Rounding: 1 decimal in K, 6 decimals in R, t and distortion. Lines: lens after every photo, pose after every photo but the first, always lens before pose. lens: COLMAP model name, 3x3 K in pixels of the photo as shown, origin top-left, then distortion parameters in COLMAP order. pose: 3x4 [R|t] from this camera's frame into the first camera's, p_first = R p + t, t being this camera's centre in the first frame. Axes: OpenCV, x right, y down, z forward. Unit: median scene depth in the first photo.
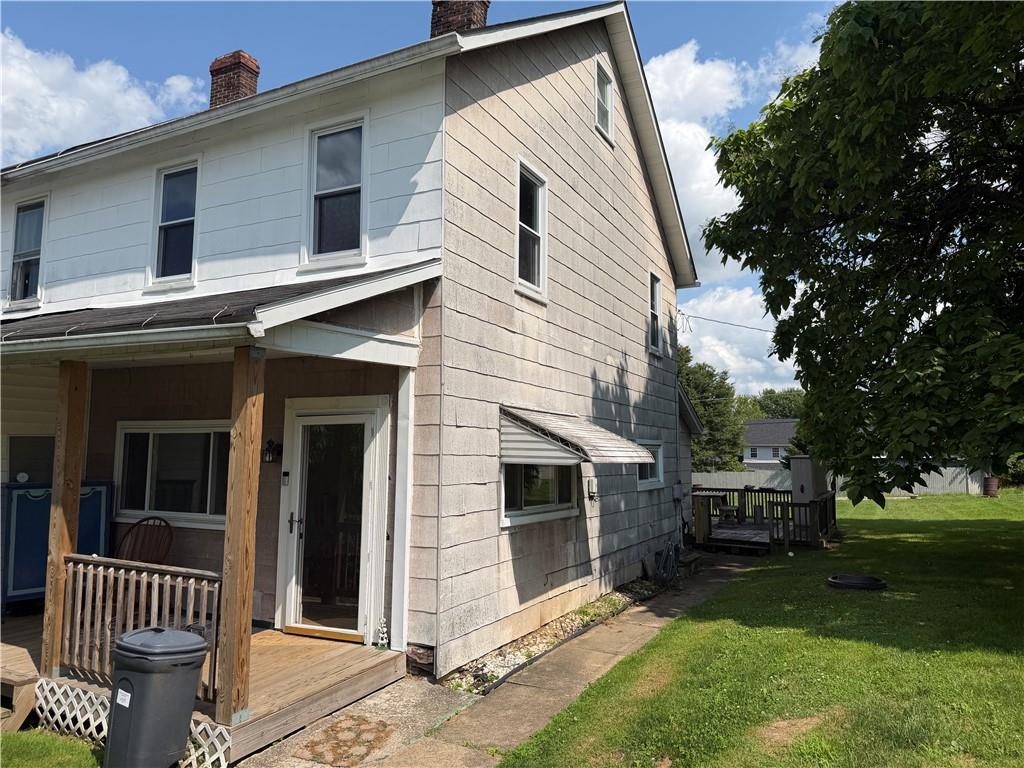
lens RADIAL K [[701.6, 0, 510.5], [0, 701.6, 378.1], [0, 0, 1]] dist [0.063067, -0.070129]
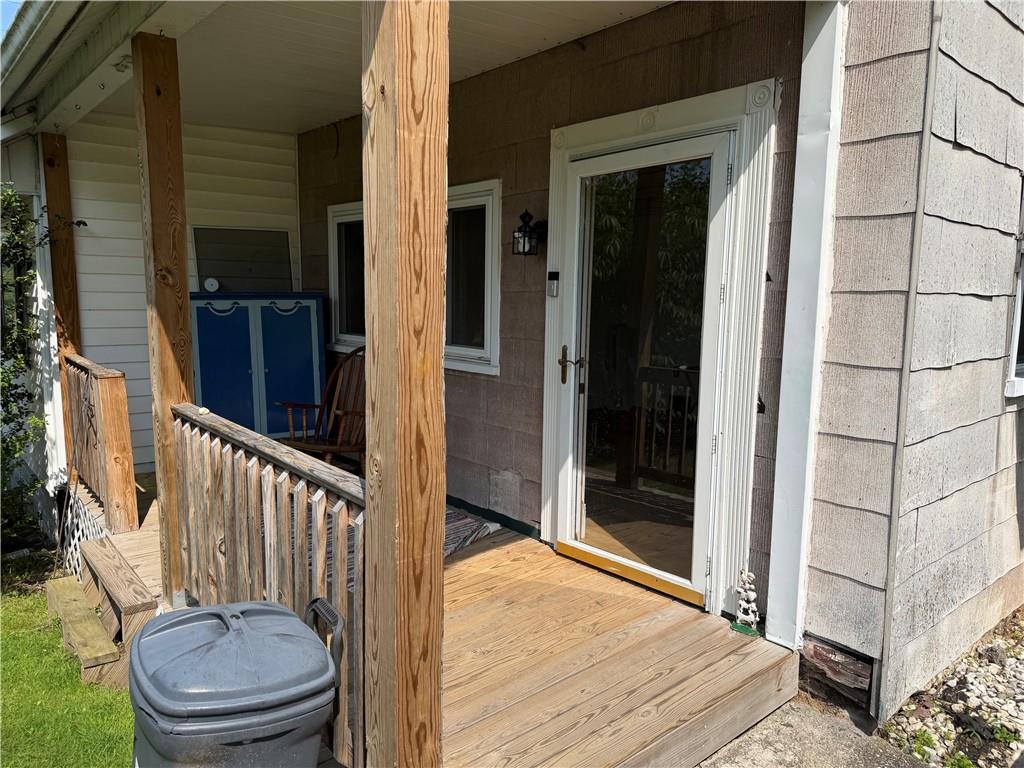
lens RADIAL K [[701.6, 0, 510.5], [0, 701.6, 378.1], [0, 0, 1]] dist [0.063067, -0.070129]
pose [[0.921001, 0.052961, -0.385943, -0.143097], [0.033181, 0.976451, 0.213174, 0.101425], [0.388144, -0.209140, 0.897555, 0.513454]]
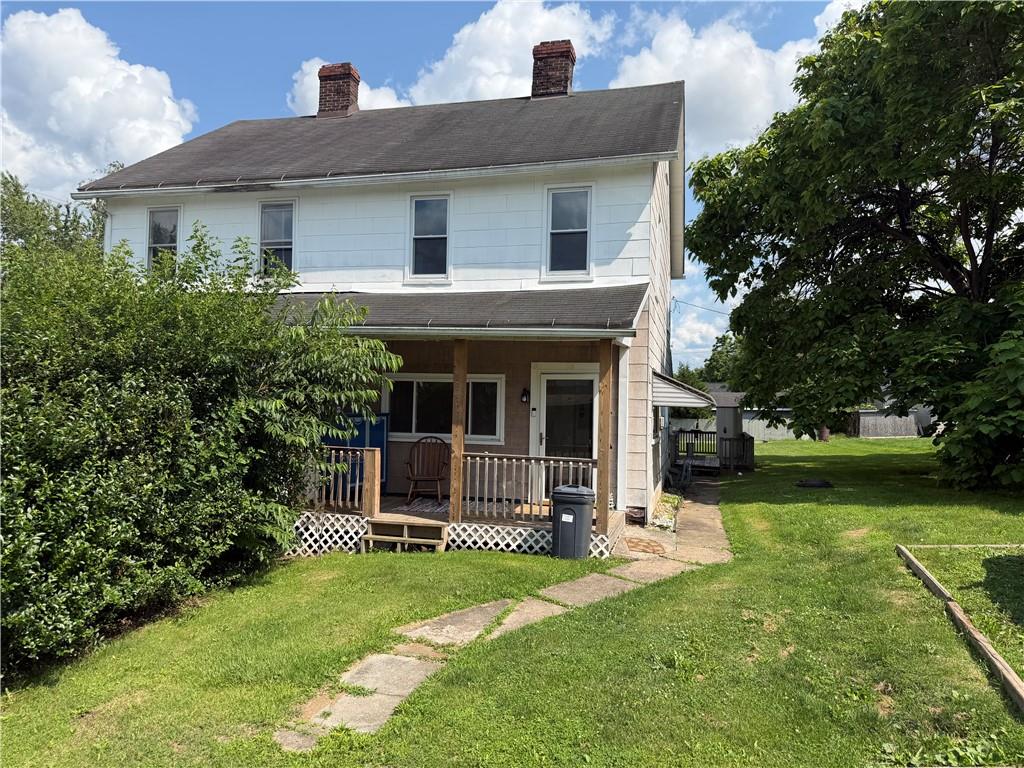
lens RADIAL K [[701.6, 0, 510.5], [0, 701.6, 378.1], [0, 0, 1]] dist [0.063067, -0.070129]
pose [[0.977441, 0.023364, 0.209914, -0.740812], [-0.038174, 0.997037, 0.066781, -0.041491], [-0.207732, -0.073288, 0.975436, -0.559234]]
